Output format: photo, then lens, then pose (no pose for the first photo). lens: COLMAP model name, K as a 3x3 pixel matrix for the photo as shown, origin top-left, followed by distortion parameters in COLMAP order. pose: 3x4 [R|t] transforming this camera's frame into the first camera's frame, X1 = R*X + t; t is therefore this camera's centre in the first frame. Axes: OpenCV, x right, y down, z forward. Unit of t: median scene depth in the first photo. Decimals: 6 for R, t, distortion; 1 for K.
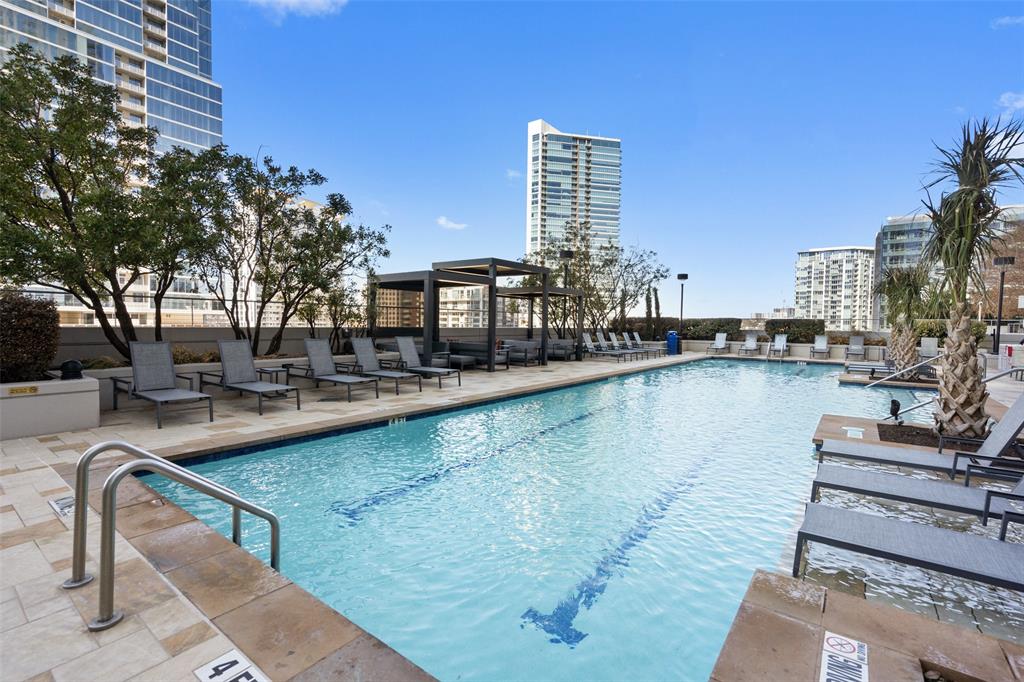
lens RADIAL K [[469.1, 0, 512.7], [0, 469.1, 339.5], [0, 0, 1]] dist [-0.001133, 0.001876]
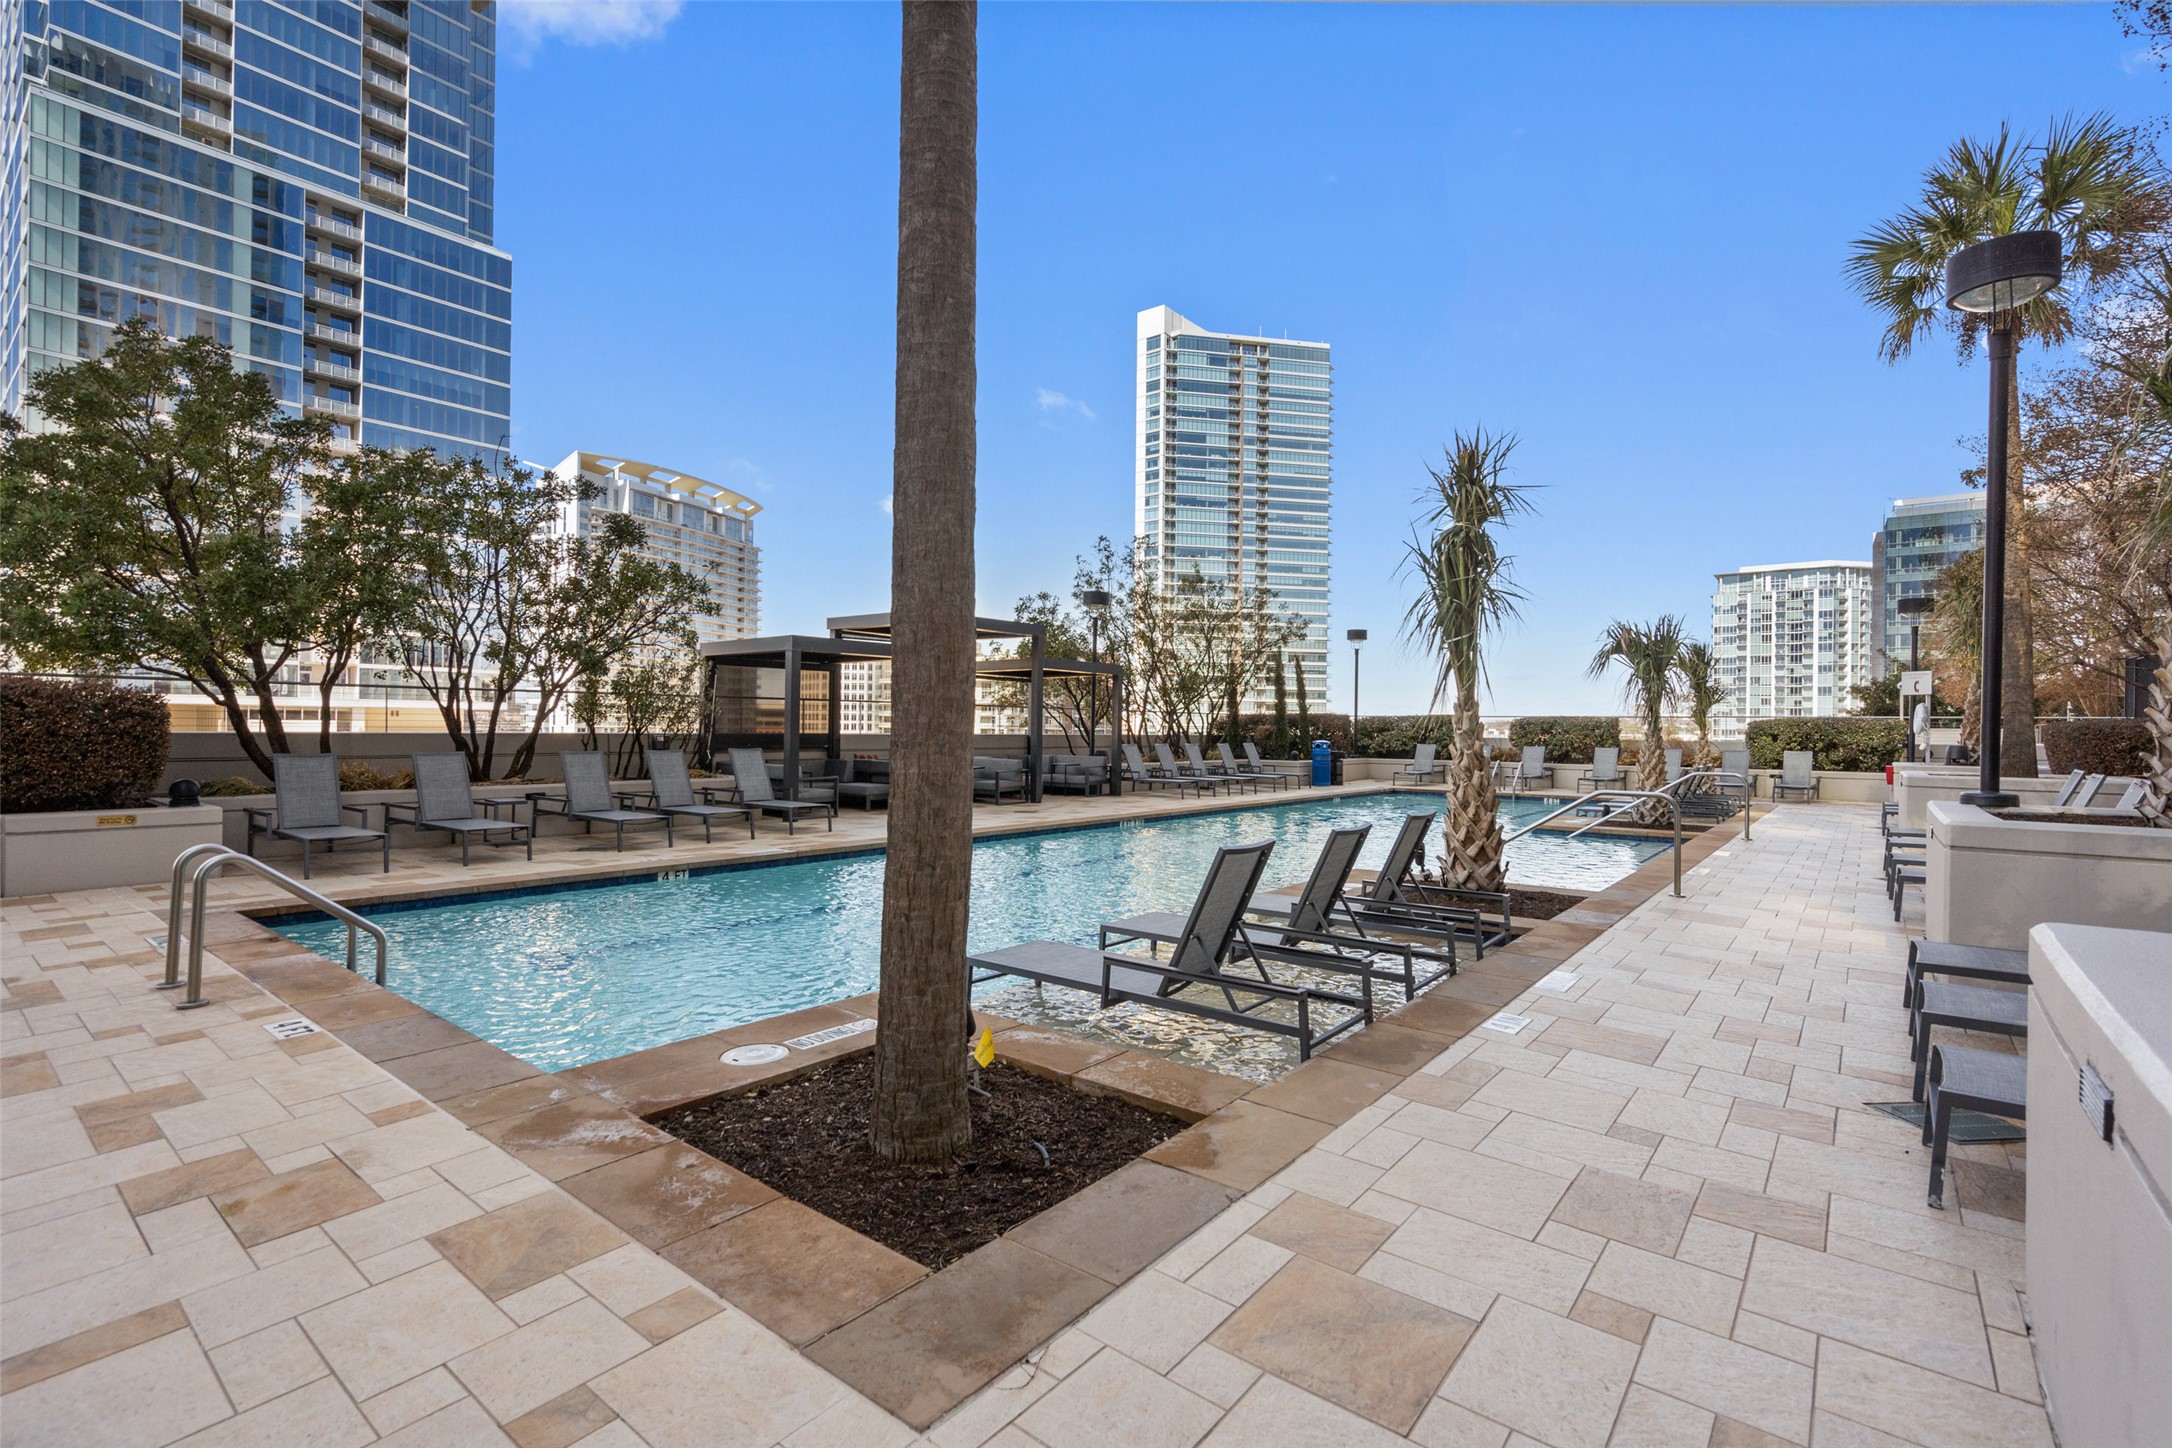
lens RADIAL K [[995.0, 0, 1083.6], [0, 995.0, 720.7], [0, 0, 1]] dist [-0.001133, 0.001876]
pose [[0.999506, -0.002983, -0.031272, 0.143422], [0.001683, 0.999136, -0.041535, 0.007016], [0.031368, 0.041462, 0.998648, -0.142412]]
